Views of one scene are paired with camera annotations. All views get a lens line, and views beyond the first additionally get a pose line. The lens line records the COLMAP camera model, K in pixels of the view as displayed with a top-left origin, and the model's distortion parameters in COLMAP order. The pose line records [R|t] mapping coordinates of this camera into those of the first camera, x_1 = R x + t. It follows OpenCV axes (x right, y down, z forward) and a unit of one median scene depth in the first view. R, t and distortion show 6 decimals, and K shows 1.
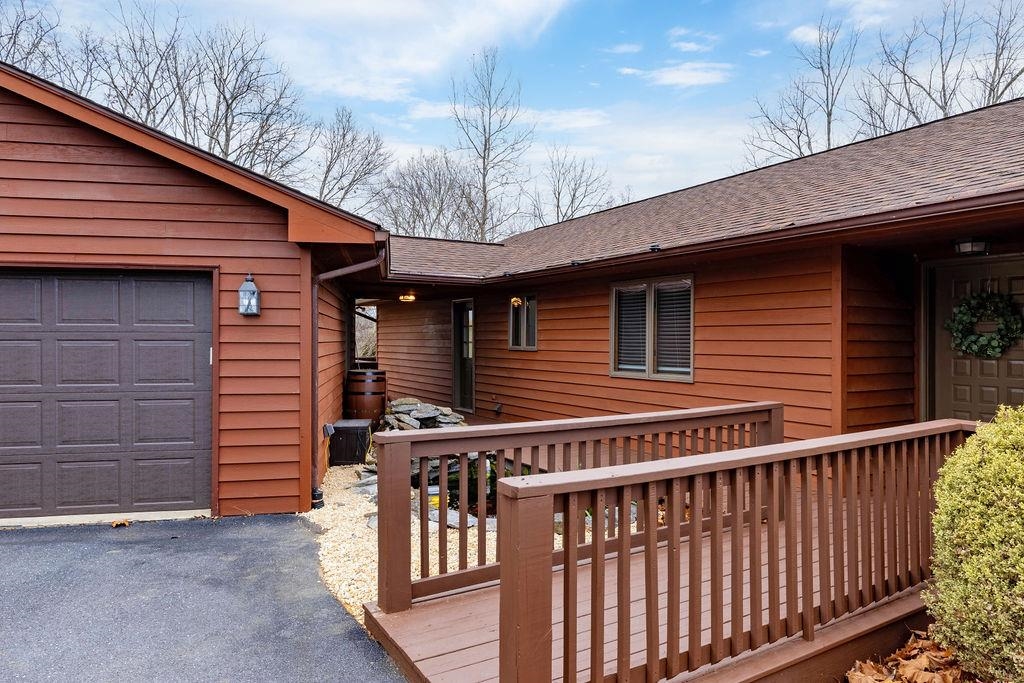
lens RADIAL K [[658.2, 0, 512.8], [0, 658.2, 338.9], [0, 0, 1]] dist [0.000113, 0.000114]
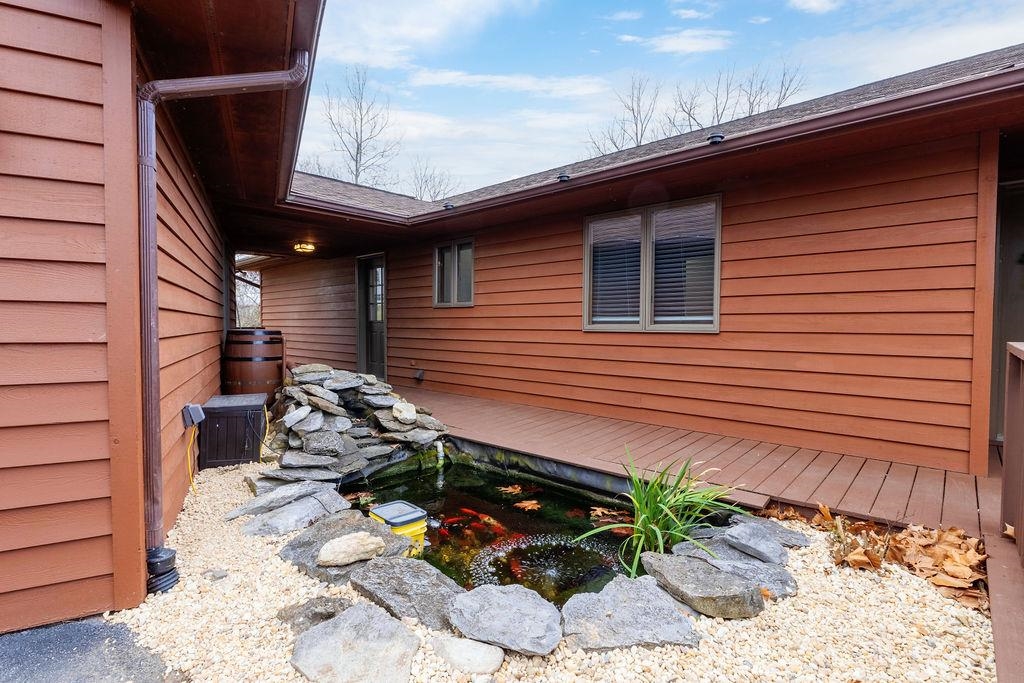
lens RADIAL K [[494.7, 0, 516.1], [0, 494.7, 342.4], [0, 0, 1]] dist [-0.009622, -0.000283]
pose [[0.959283, -0.007273, 0.282355, -0.103688], [-0.002717, 0.999385, 0.034972, 0.046898], [-0.282435, -0.034315, 0.958672, 0.407842]]
